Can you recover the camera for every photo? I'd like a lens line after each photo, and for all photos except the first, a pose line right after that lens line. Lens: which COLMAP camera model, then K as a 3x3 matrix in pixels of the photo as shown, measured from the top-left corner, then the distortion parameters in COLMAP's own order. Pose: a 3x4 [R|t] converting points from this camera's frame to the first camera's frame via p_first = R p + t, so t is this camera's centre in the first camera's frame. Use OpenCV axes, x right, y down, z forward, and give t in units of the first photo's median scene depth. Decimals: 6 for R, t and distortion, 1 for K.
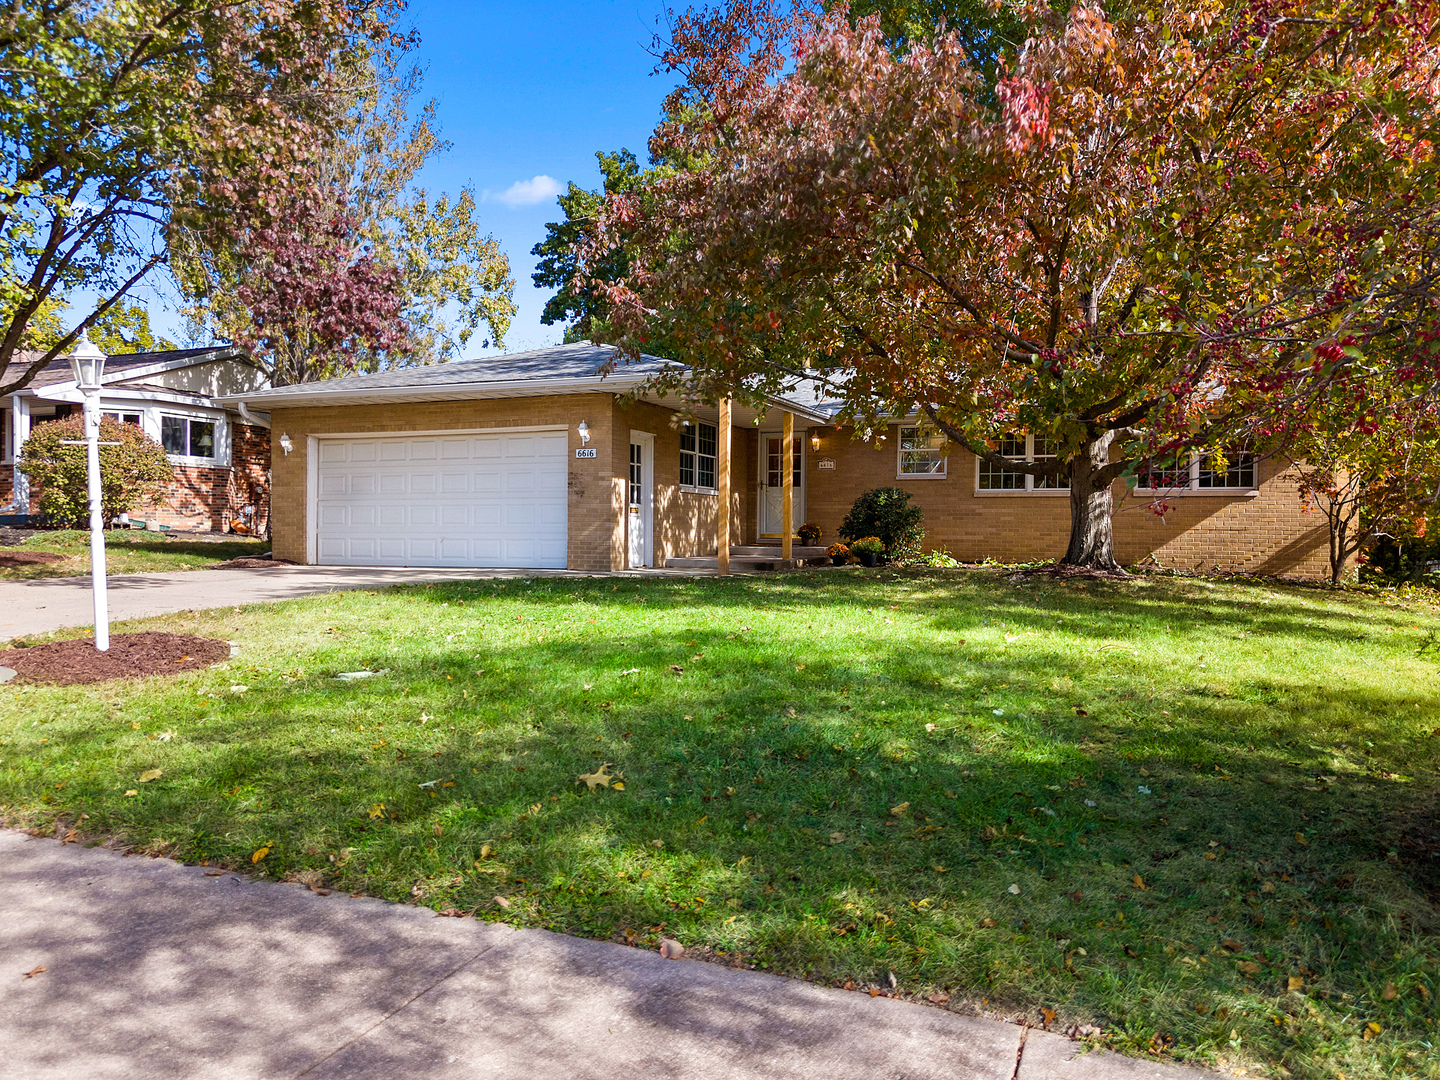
lens RADIAL K [[1023.9, 0, 720.0], [0, 1023.9, 540.0], [0, 0, 1]] dist [-0.000049, 0.000199]
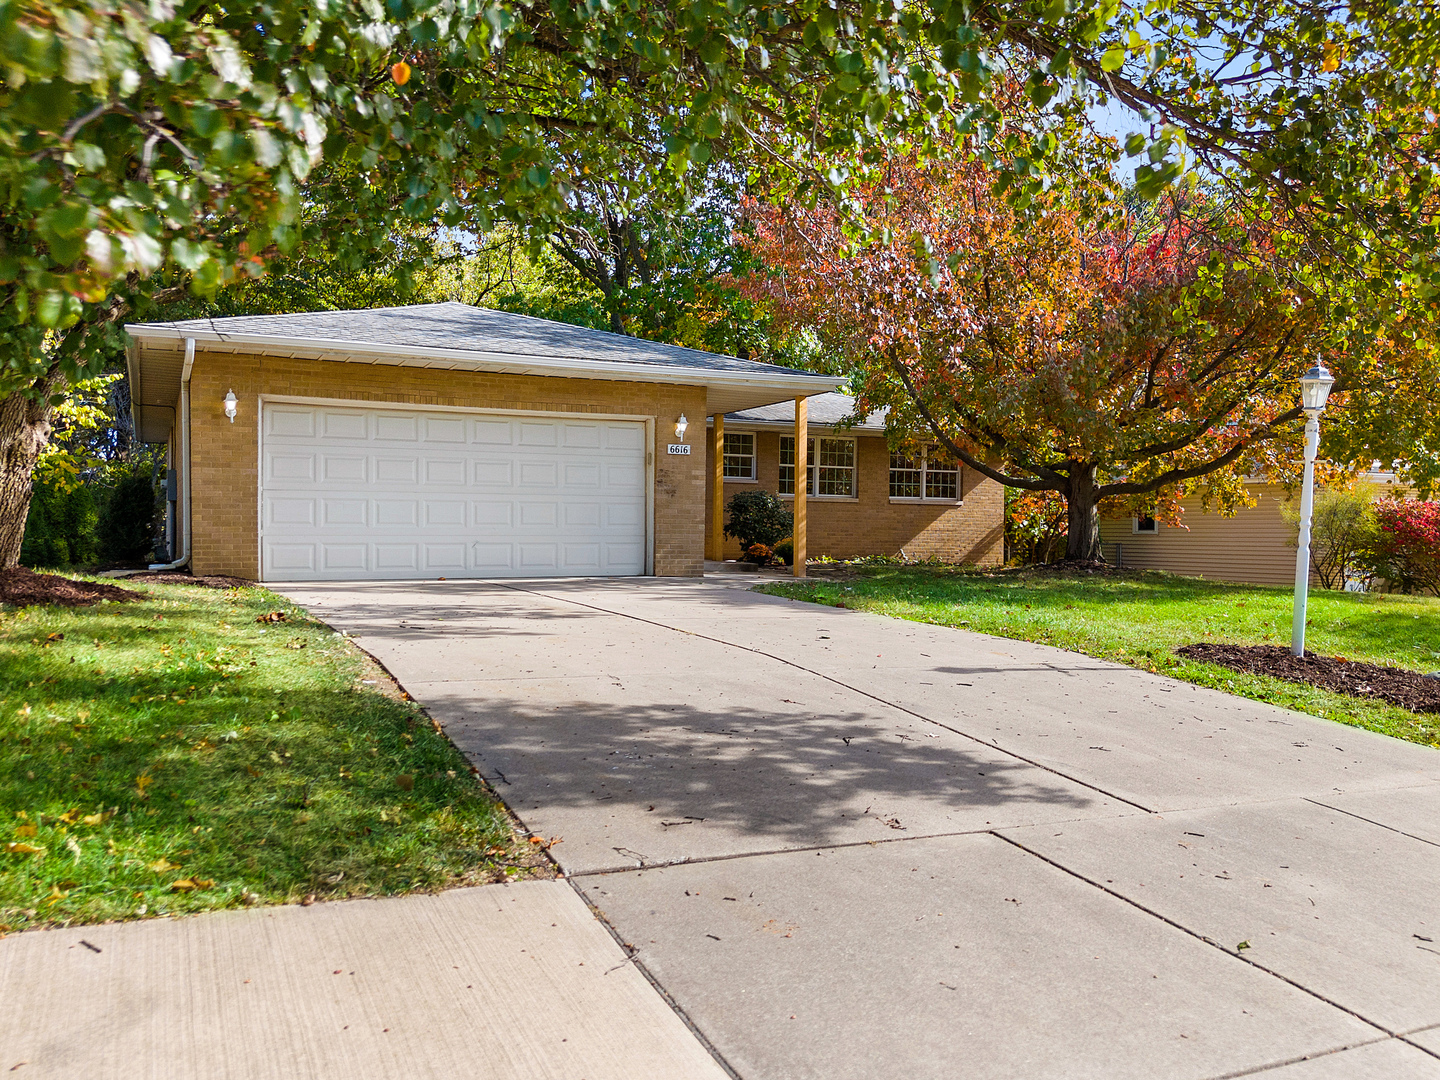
lens RADIAL K [[1023.9, 0, 720.0], [0, 1023.9, 540.0], [0, 0, 1]] dist [-0.000049, 0.000199]
pose [[0.722421, -0.005573, 0.691431, -0.707549], [-0.000814, 0.999960, 0.008910, -0.010734], [-0.691453, -0.006999, 0.722388, 0.294198]]
